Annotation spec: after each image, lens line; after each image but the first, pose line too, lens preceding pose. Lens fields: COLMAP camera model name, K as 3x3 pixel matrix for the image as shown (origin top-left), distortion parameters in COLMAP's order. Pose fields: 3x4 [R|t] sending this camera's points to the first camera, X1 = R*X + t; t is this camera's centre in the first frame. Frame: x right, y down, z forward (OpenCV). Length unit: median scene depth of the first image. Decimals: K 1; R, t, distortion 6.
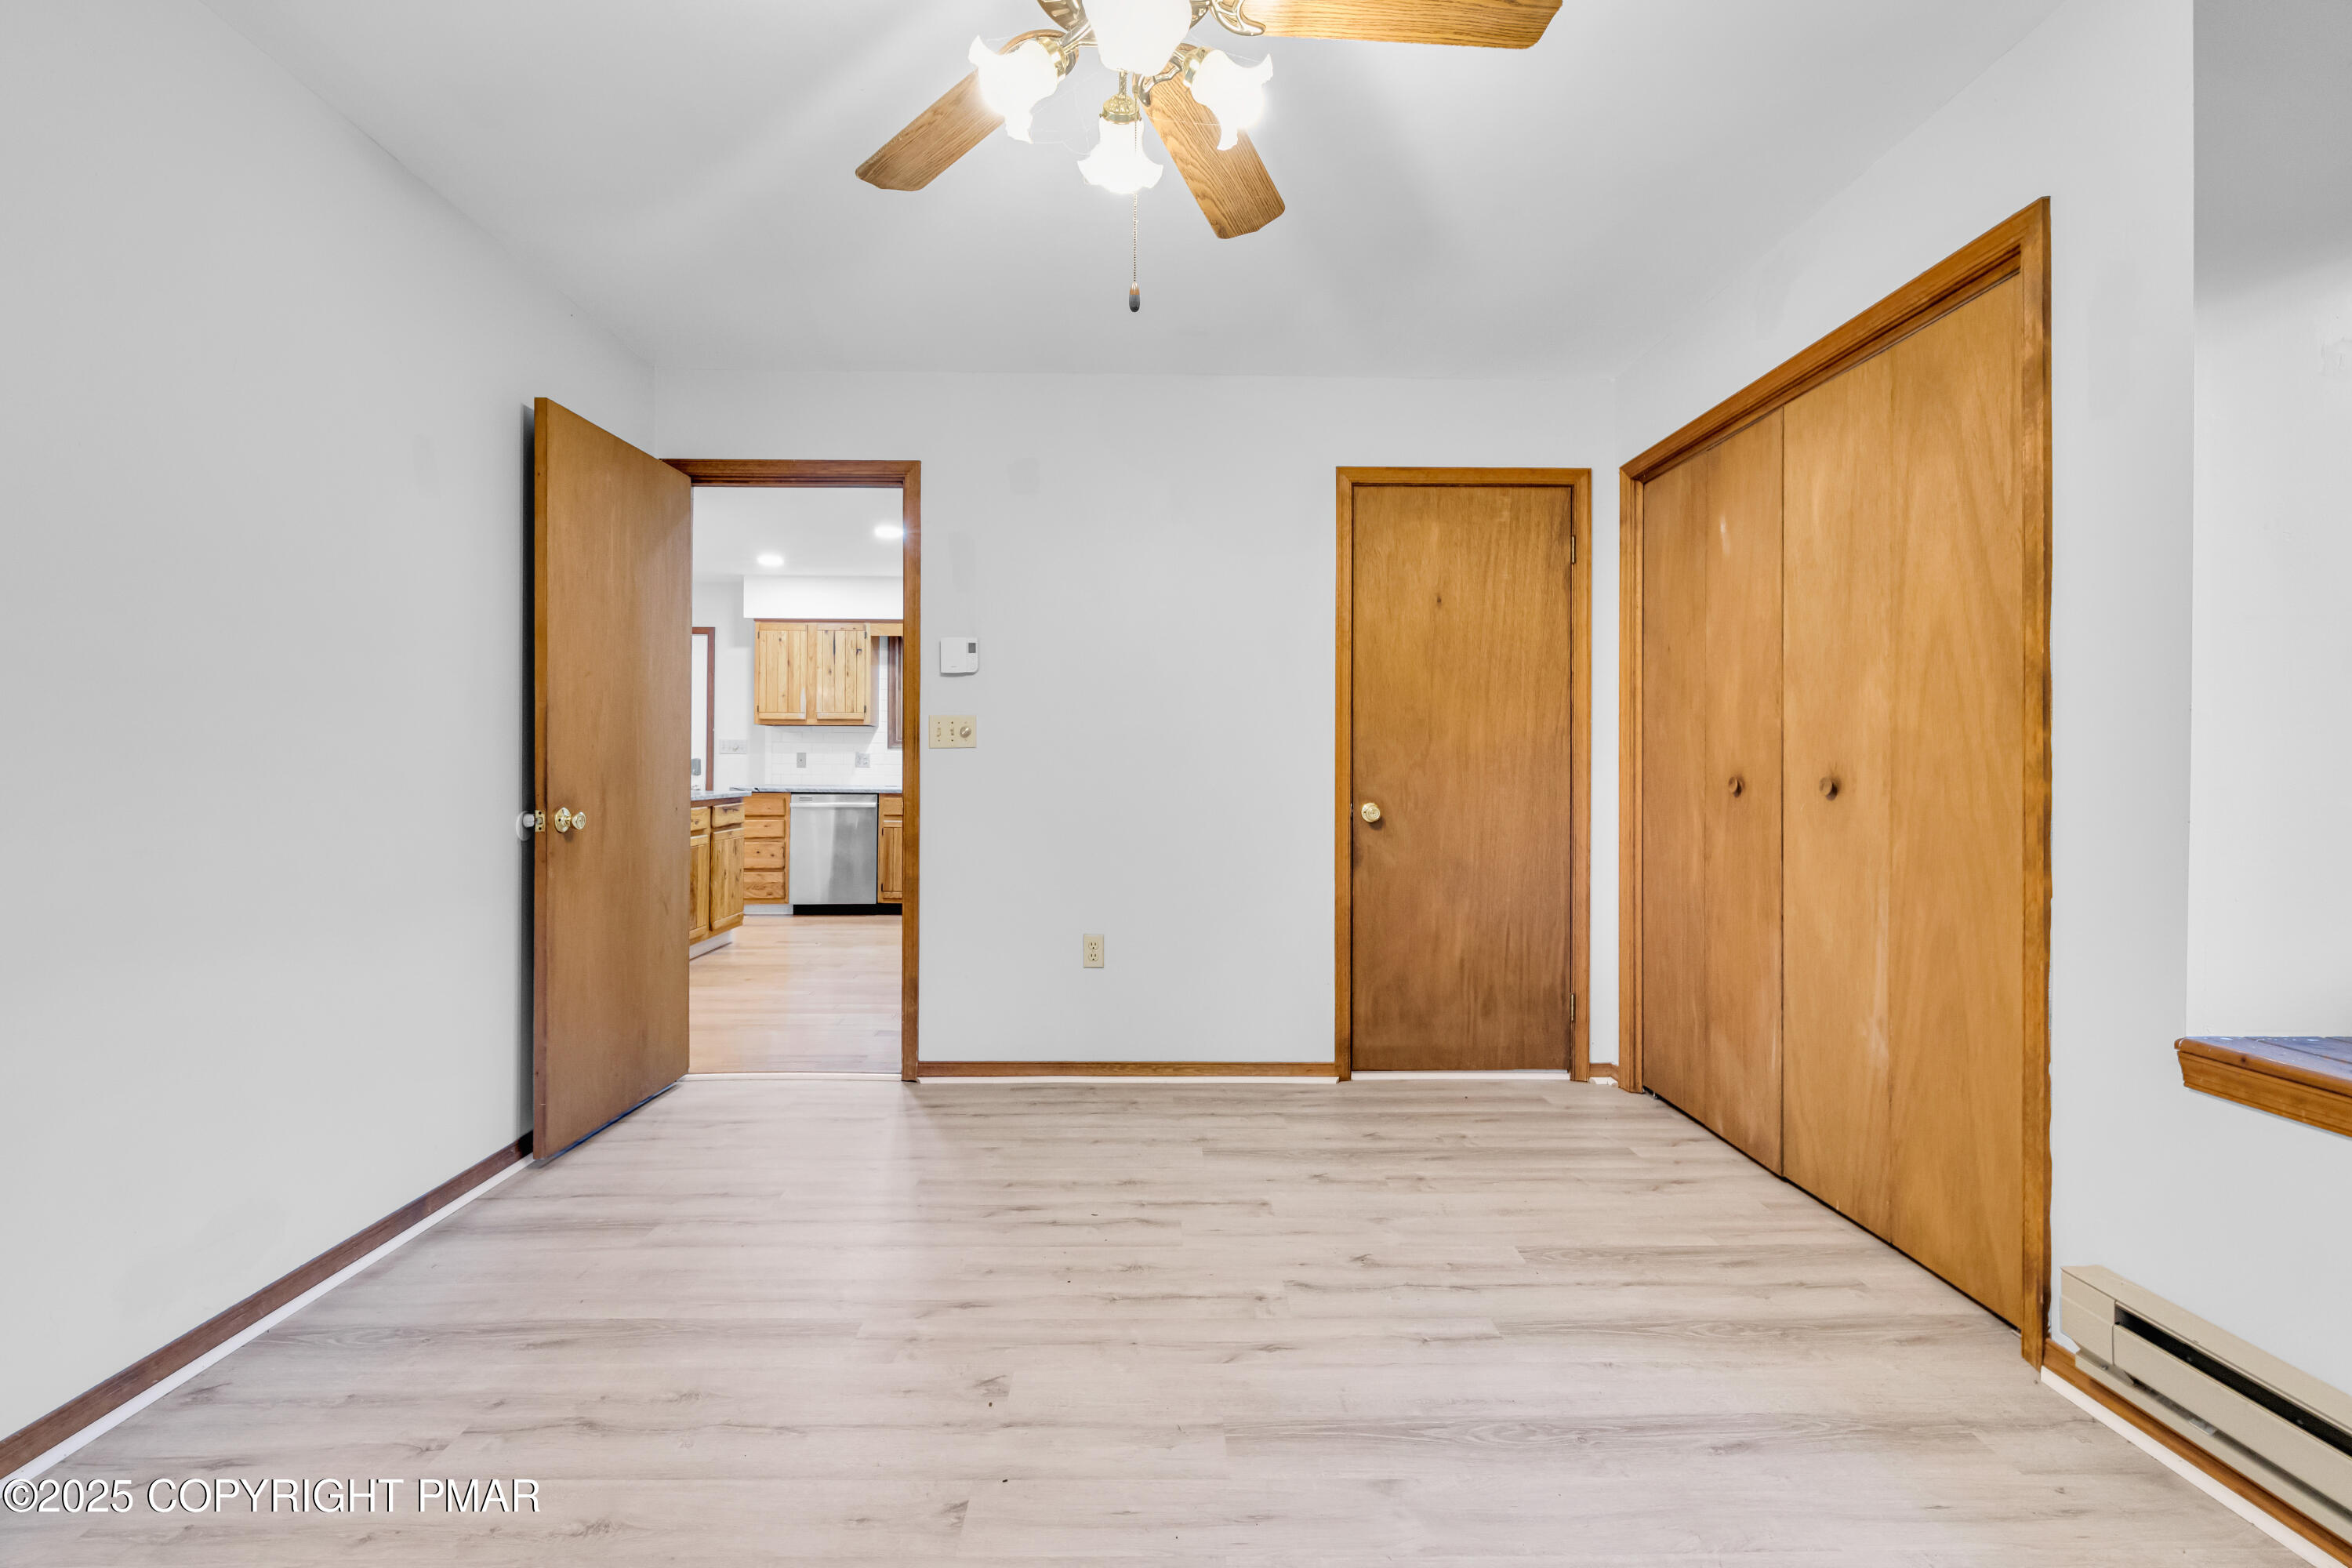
lens RADIAL K [[1001.4, 0, 1168.4], [0, 1001.4, 765.5], [0, 0, 1]] dist [-0.000512, -0.000079]
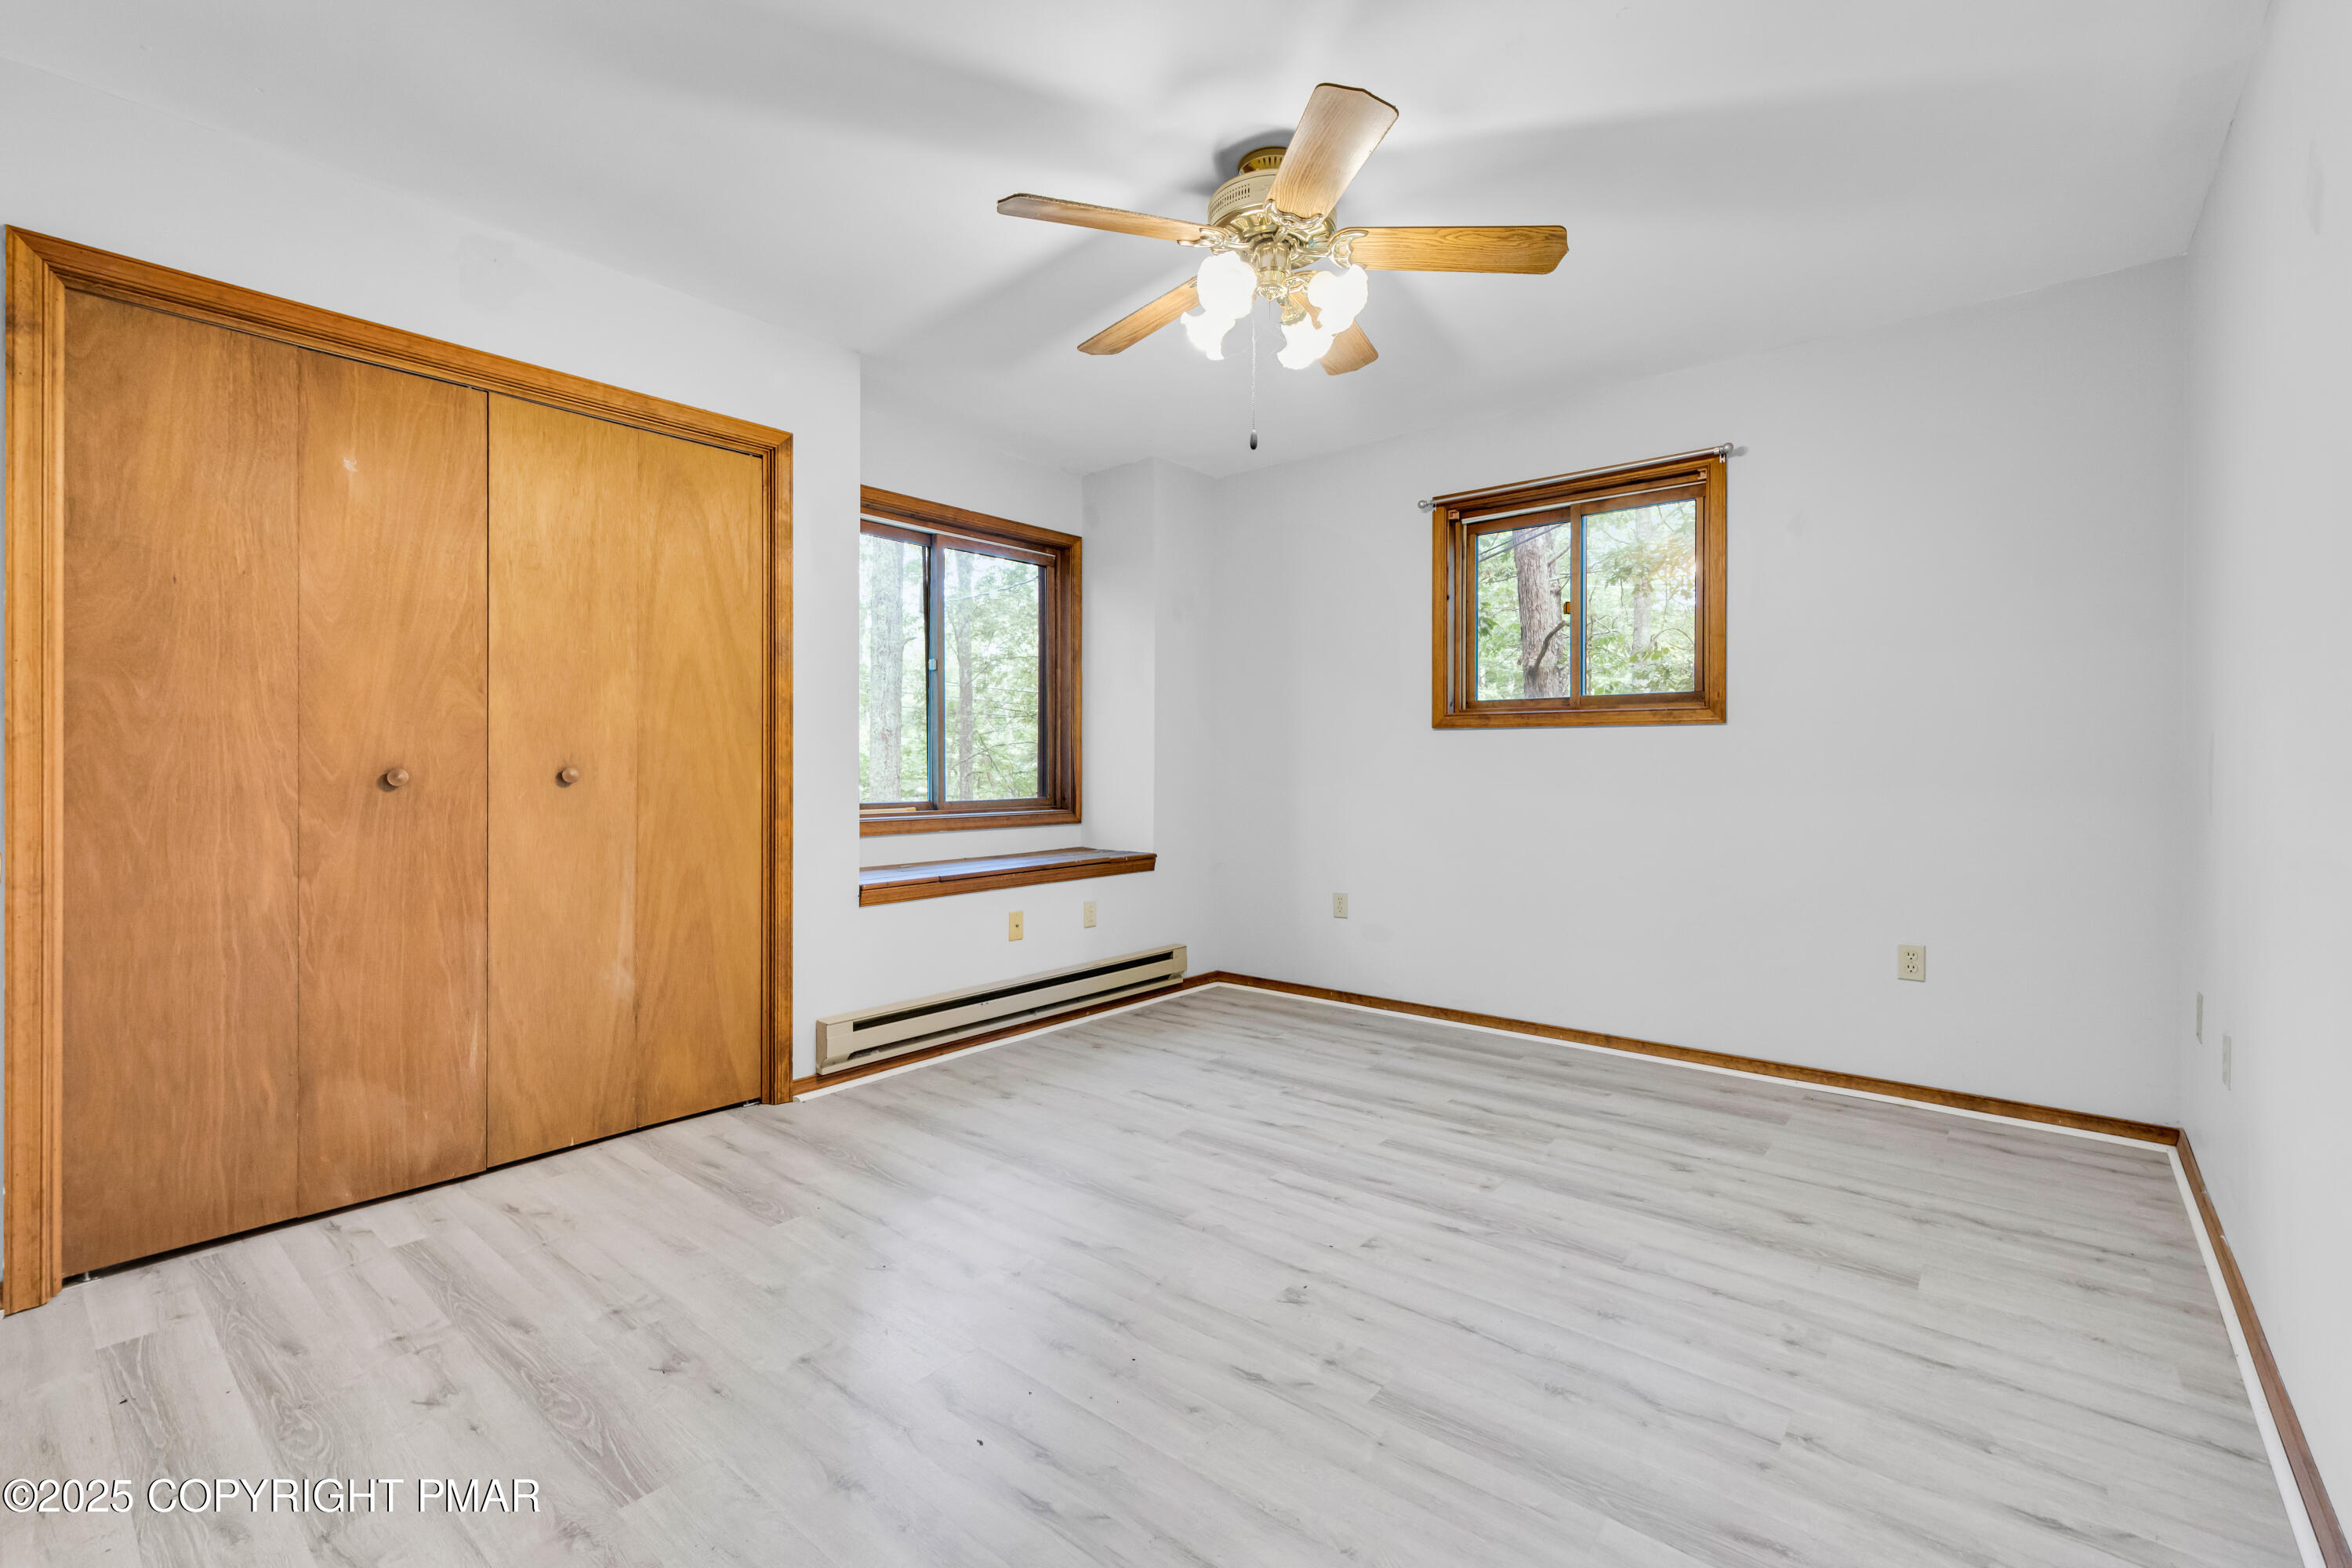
lens RADIAL K [[1001.4, 0, 1168.4], [0, 1001.4, 765.5], [0, 0, 1]] dist [-0.000512, -0.000079]
pose [[-0.744309, -0.007353, 0.667795, -0.646311], [-0.006484, 0.999972, 0.003784, 0.002423], [-0.667804, -0.001514, -0.744336, 1.514422]]
